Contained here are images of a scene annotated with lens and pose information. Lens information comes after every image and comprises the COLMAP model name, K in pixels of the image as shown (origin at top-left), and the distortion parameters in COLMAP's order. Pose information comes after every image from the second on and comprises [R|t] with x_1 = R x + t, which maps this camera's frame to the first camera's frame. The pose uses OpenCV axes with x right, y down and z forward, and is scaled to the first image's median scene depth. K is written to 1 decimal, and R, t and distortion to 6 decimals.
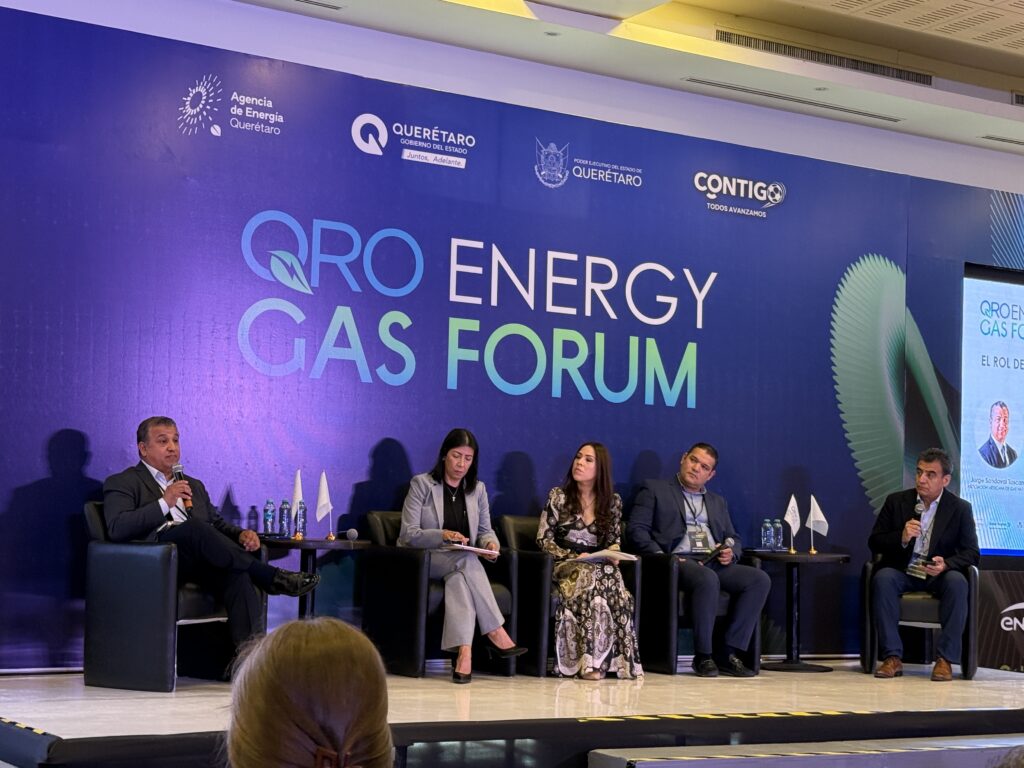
lens RADIAL K [[1770.5, 0, 529.4], [0, 1770.5, 372.5], [0, 0, 1]] dist [0.129232, 0.000000]
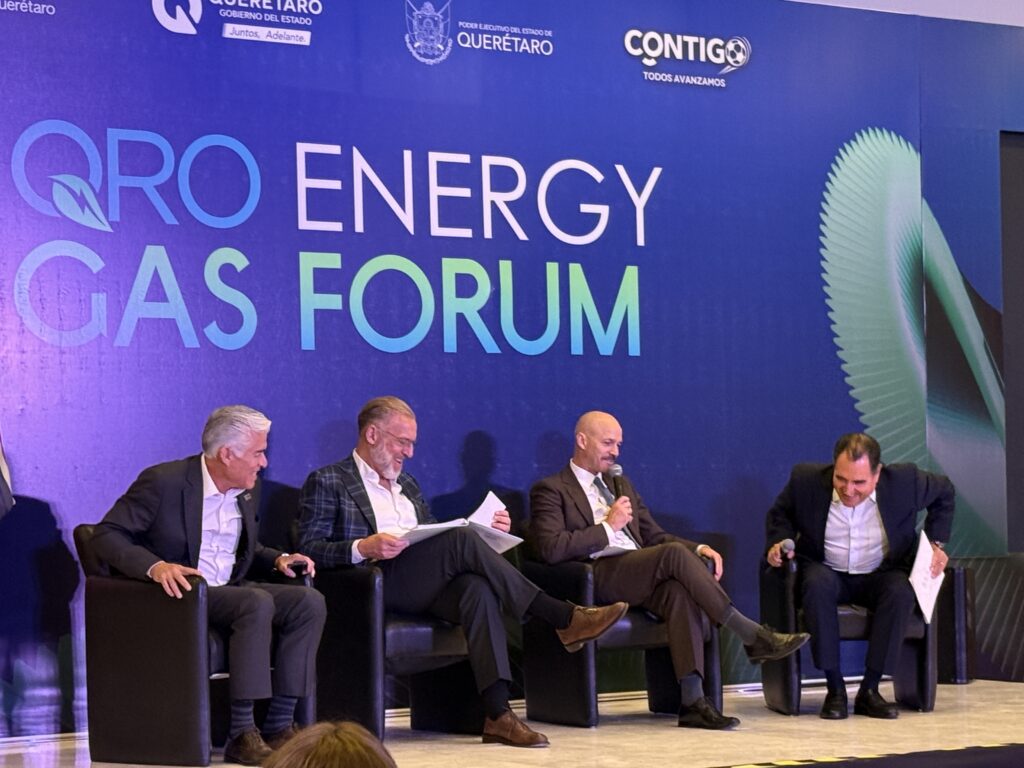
lens RADIAL K [[2850.0, 0, 574.8], [0, 2850.0, 387.4], [0, 0, 1]] dist [0.175980, 0.000000]
pose [[0.996571, -0.048936, 0.066725, -0.013191], [0.045738, 0.997768, 0.048642, -0.027044], [-0.068956, -0.045424, 0.996585, -0.182607]]
